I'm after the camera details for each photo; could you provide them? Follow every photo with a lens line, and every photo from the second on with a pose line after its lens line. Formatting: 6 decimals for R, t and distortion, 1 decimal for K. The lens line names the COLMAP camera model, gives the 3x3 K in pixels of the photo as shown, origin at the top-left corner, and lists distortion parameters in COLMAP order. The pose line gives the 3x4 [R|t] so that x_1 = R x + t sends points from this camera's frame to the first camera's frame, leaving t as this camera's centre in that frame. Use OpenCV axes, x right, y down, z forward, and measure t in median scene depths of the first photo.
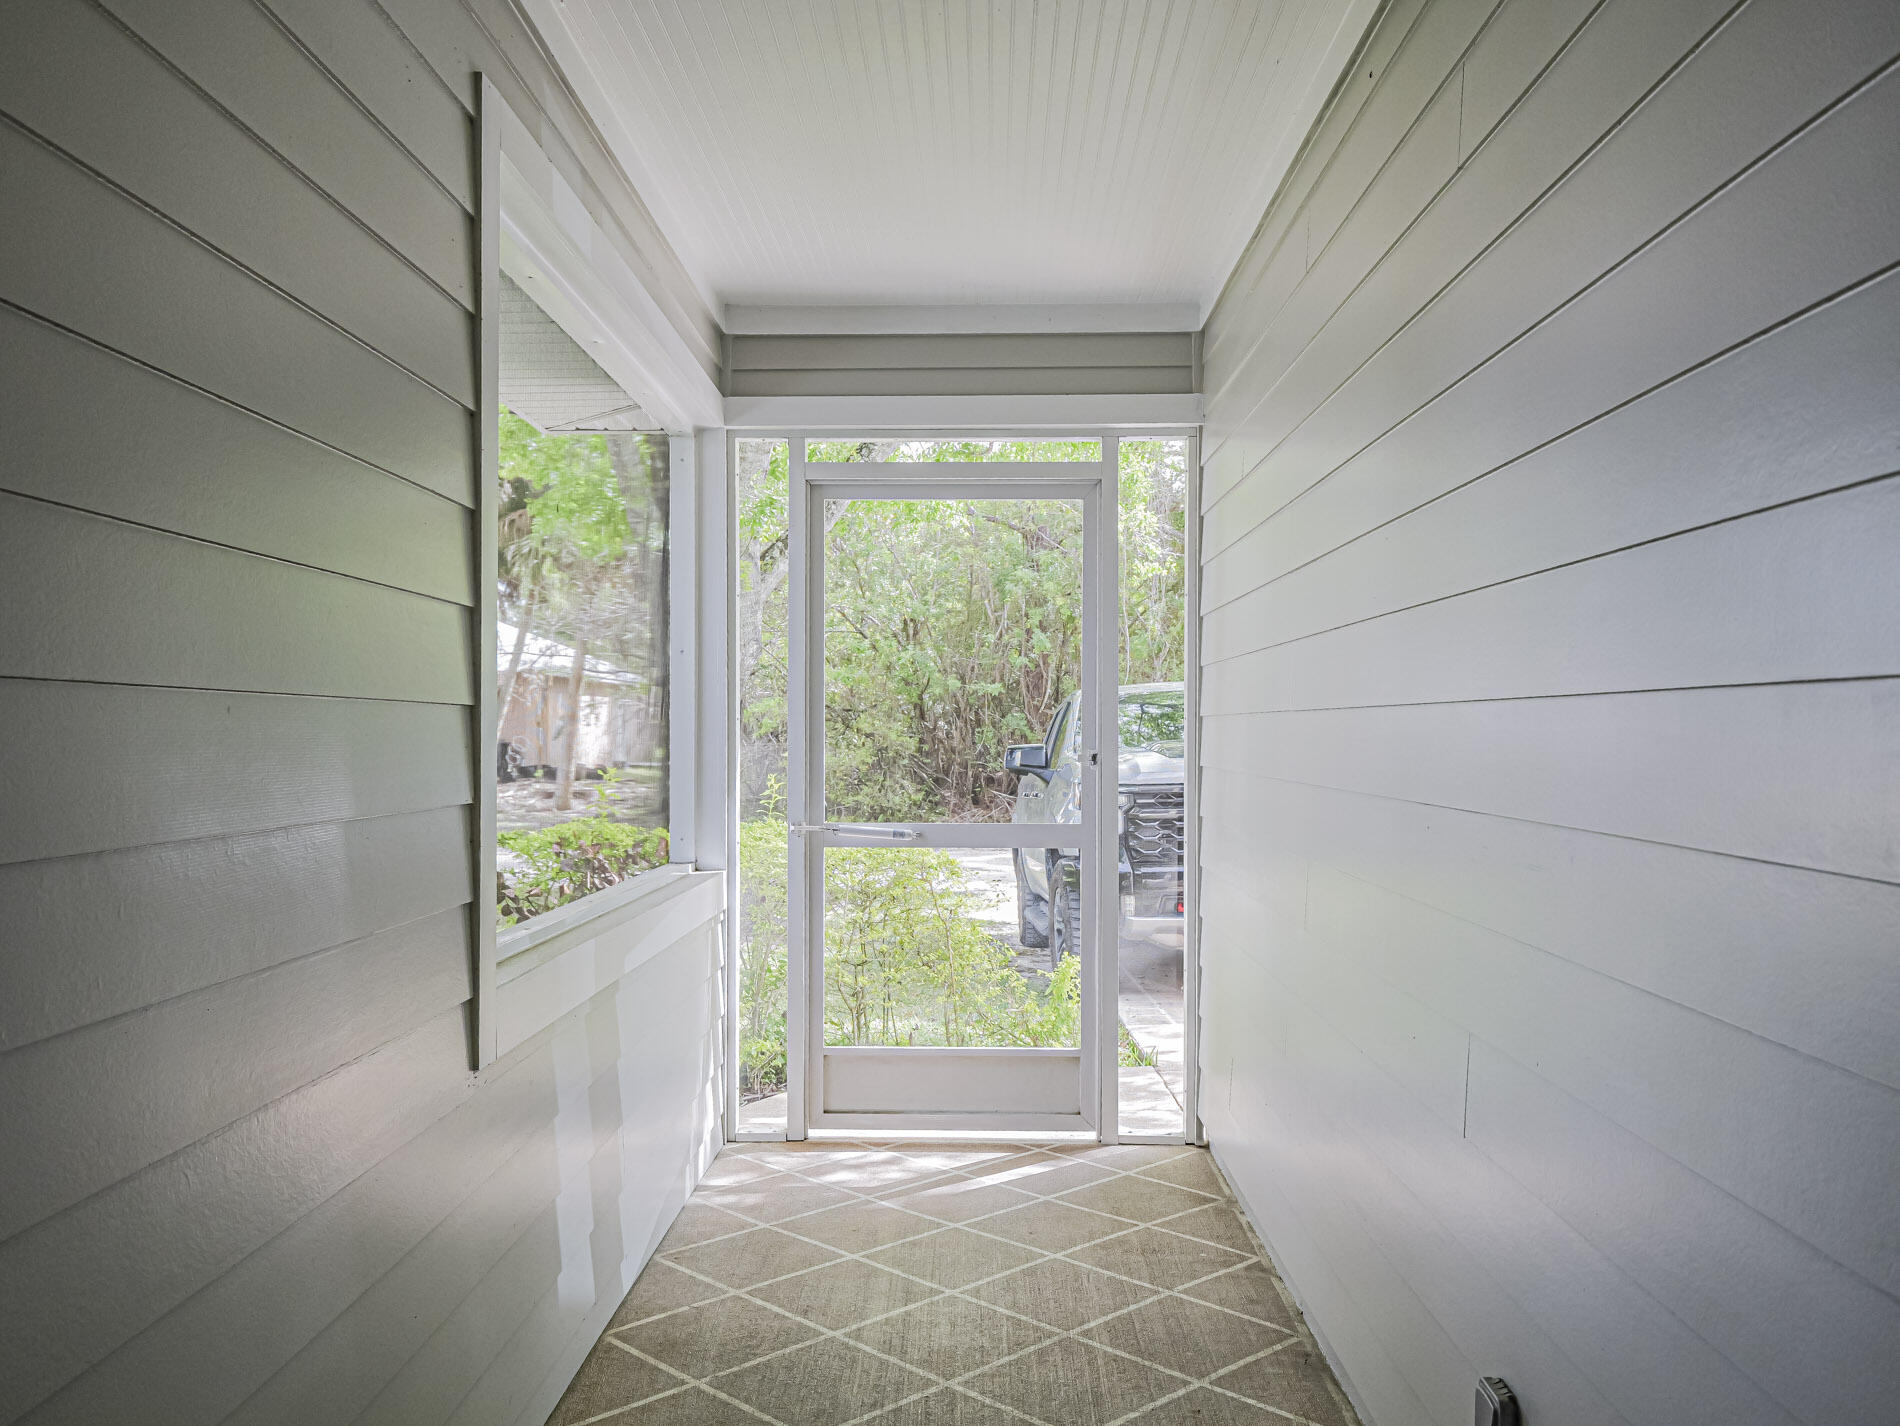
lens RADIAL K [[1505.2, 0, 950.0], [0, 1505.2, 713.0], [0, 0, 1]] dist [0.004161, 0.000040]
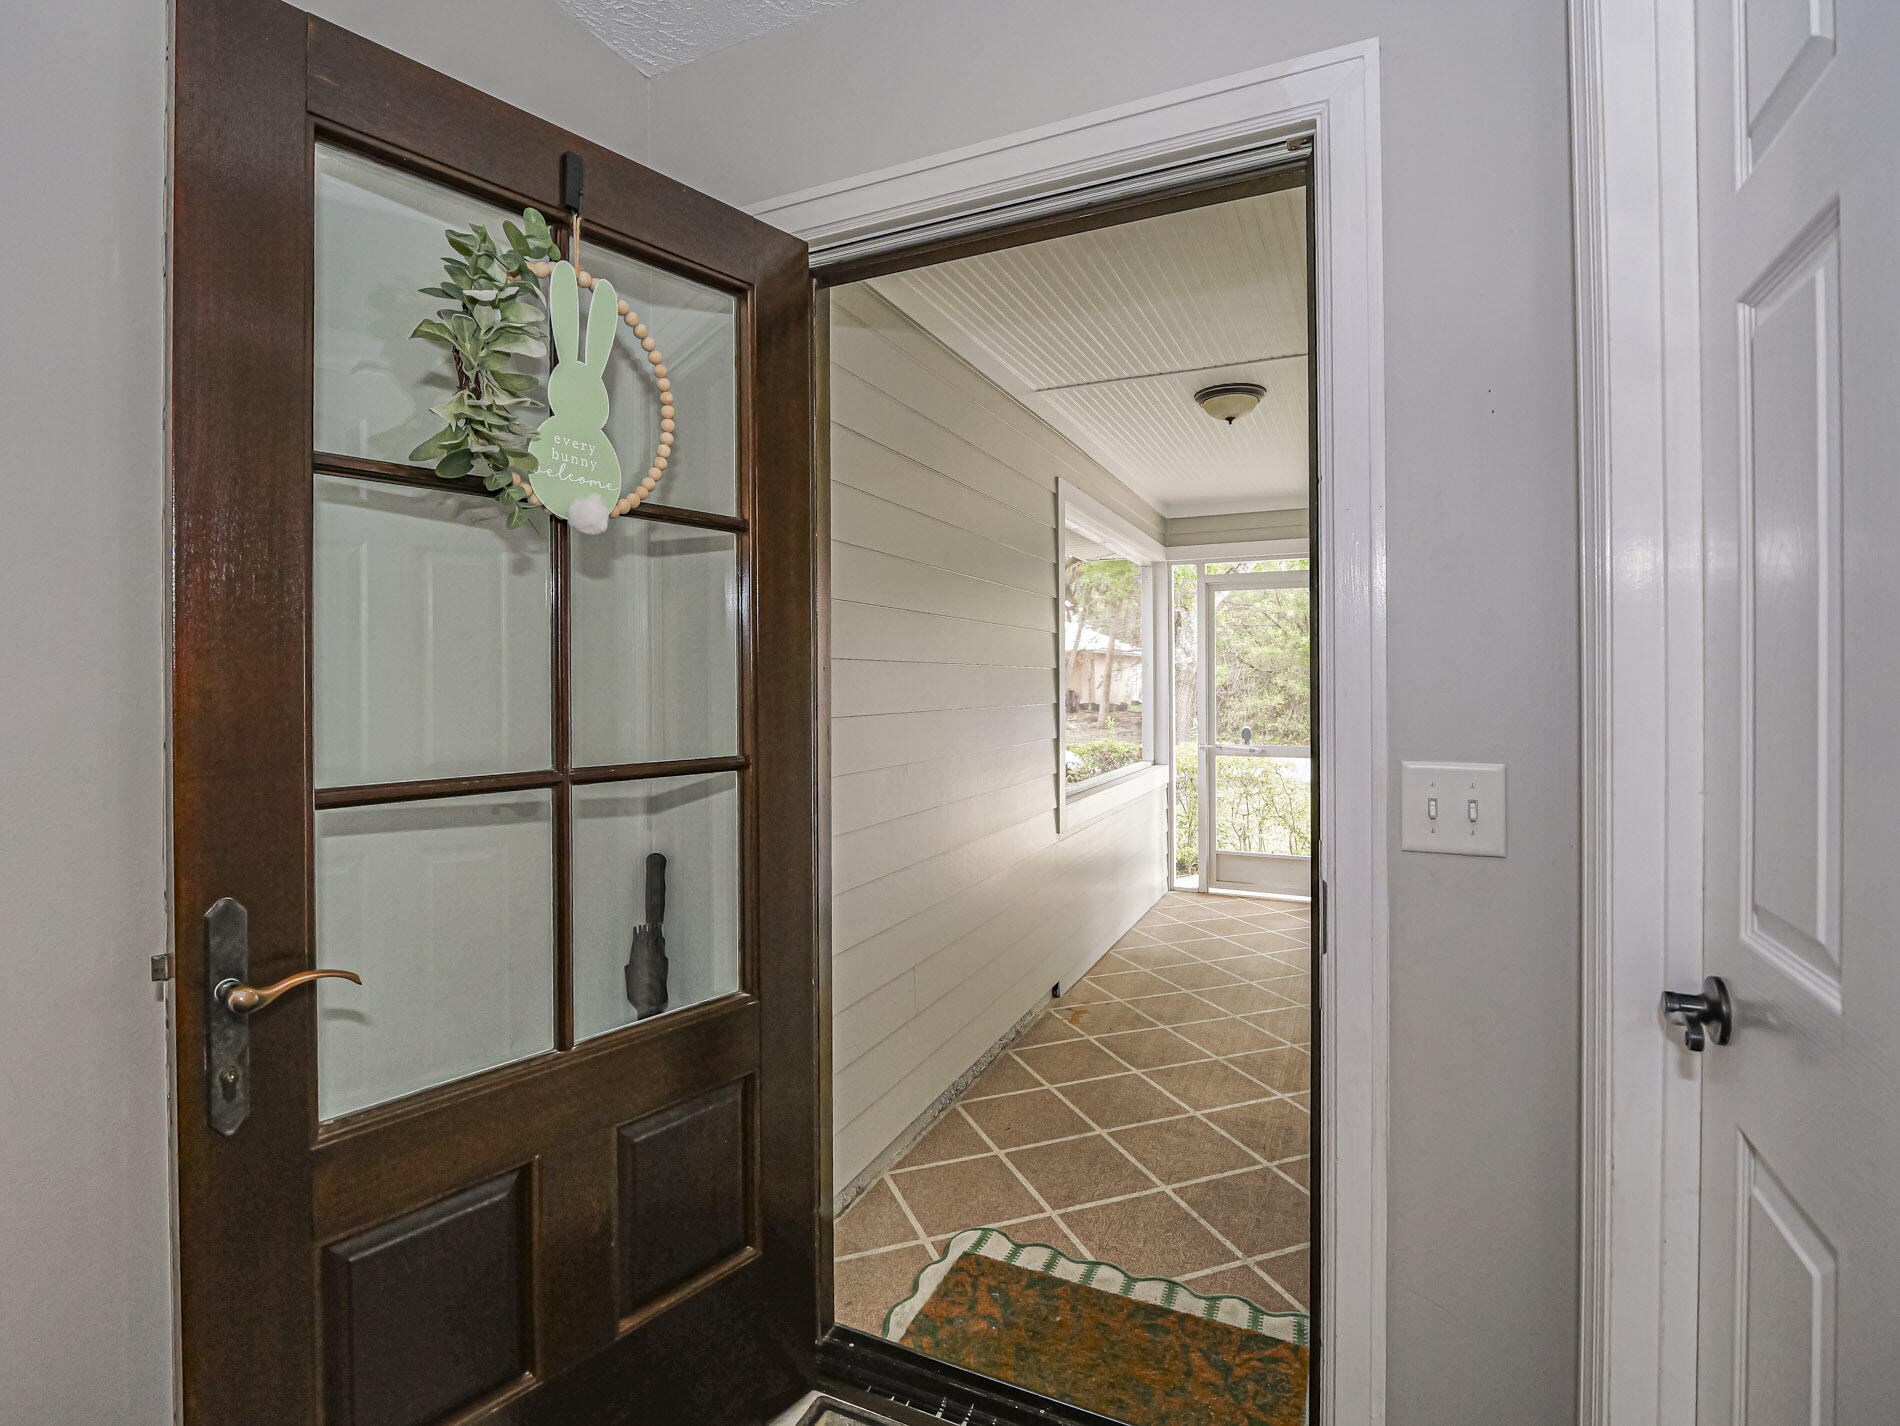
lens RADIAL K [[925.2, 0, 947.2], [0, 925.2, 709.2], [0, 0, 1]] dist [-0.004053, -0.001030]
pose [[0.912735, 0.006901, -0.408494, 0.093665], [0.011518, 0.999025, 0.042613, -0.032167], [0.408390, -0.043599, 0.911766, -0.305721]]
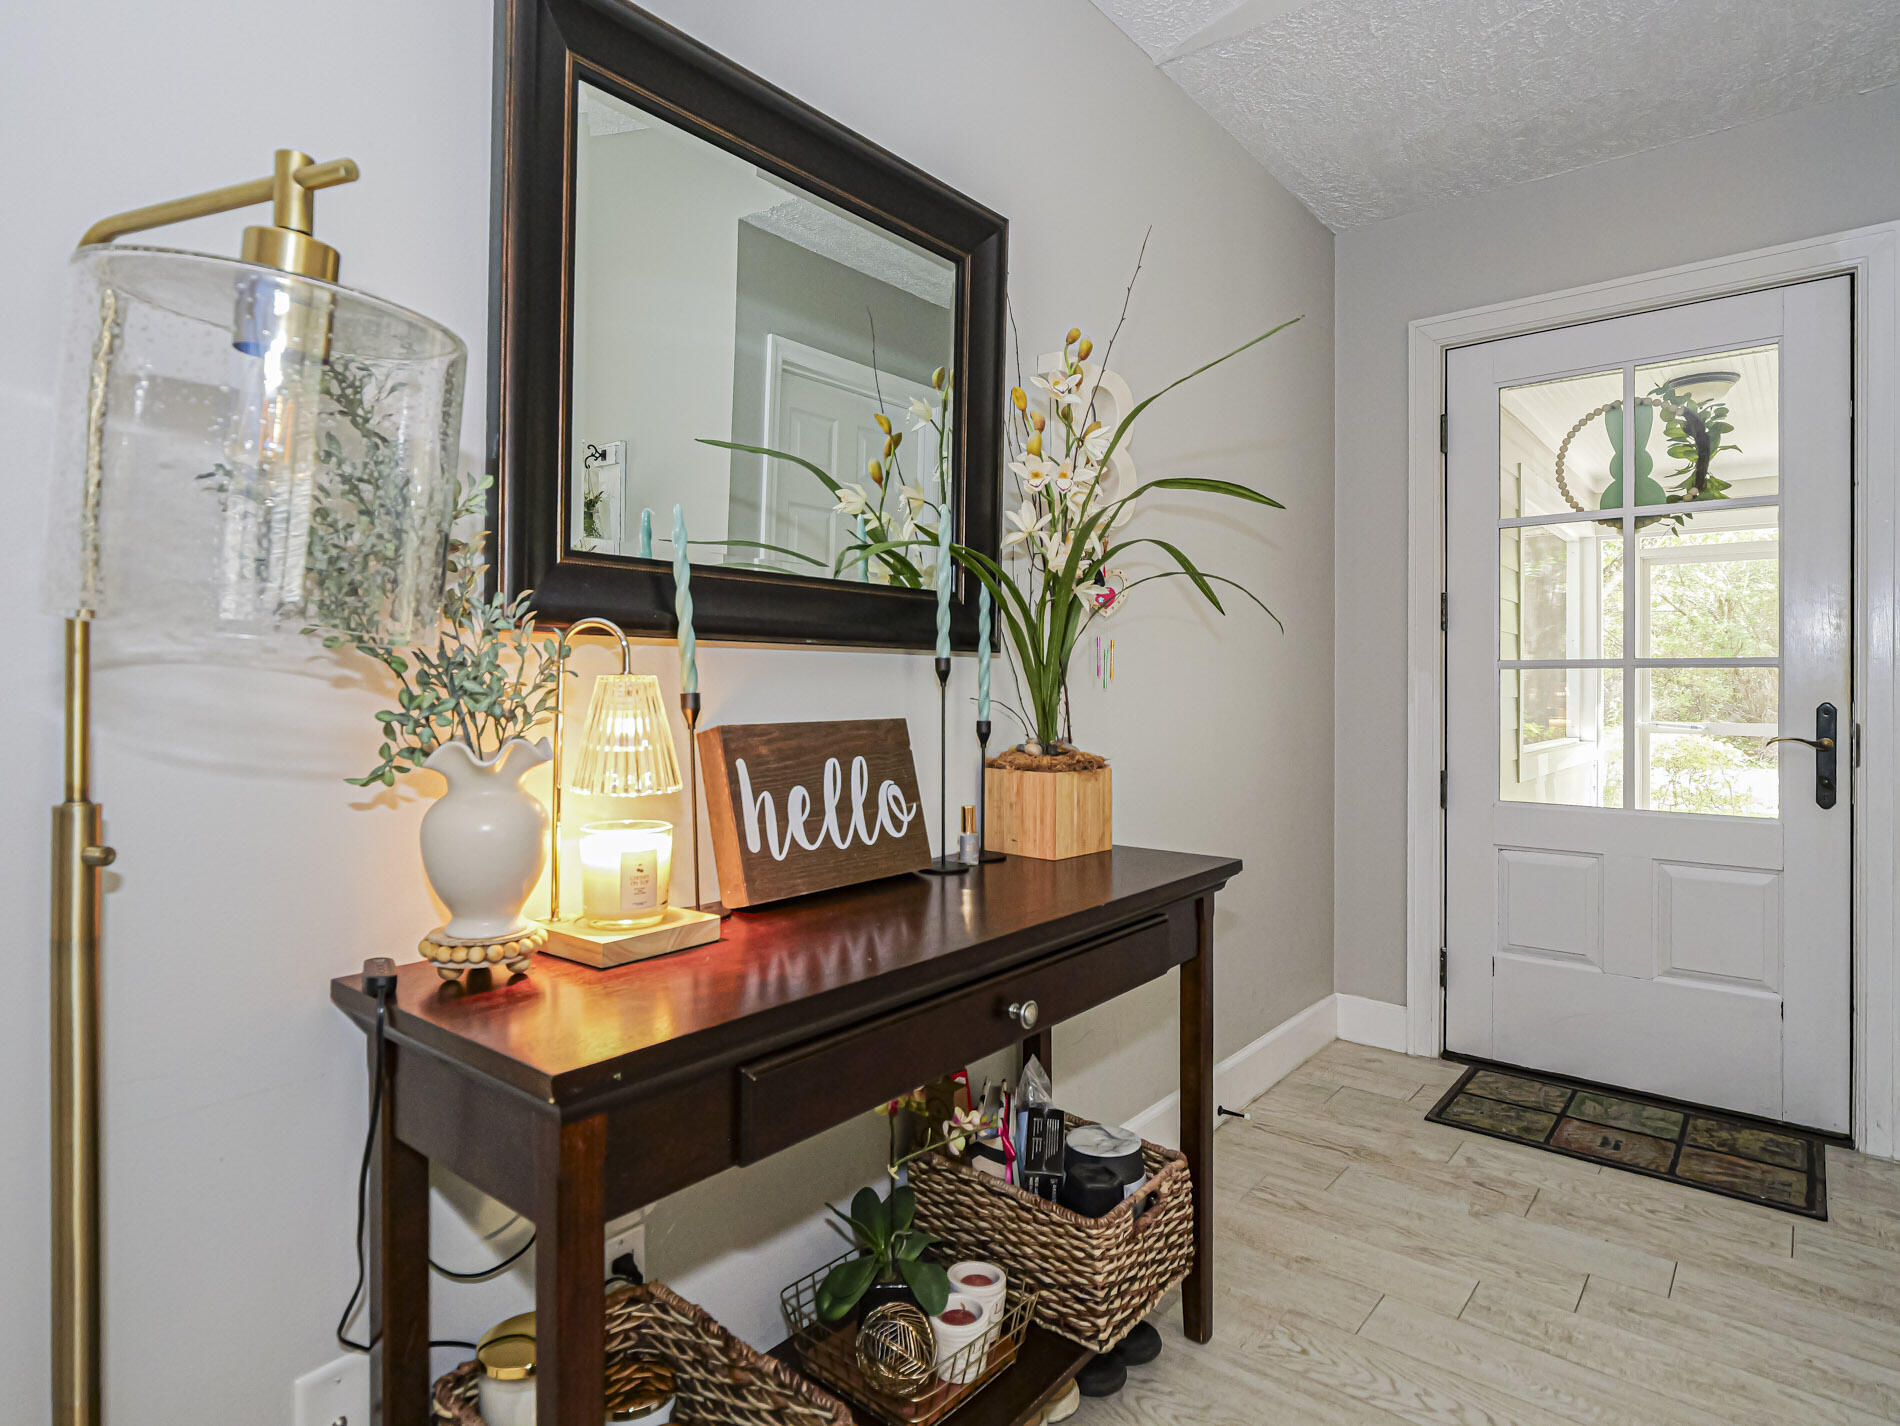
lens RADIAL K [[1053.8, 0, 948.0], [0, 1053.8, 683.9], [0, 0, 1]] dist [0.000066, 0.000102]
pose [[0.784475, 0.000094, -0.620160, 0.051395], [0.006242, 0.999948, 0.008047, 0.004129], [0.620129, -0.010184, 0.784434, -0.665748]]
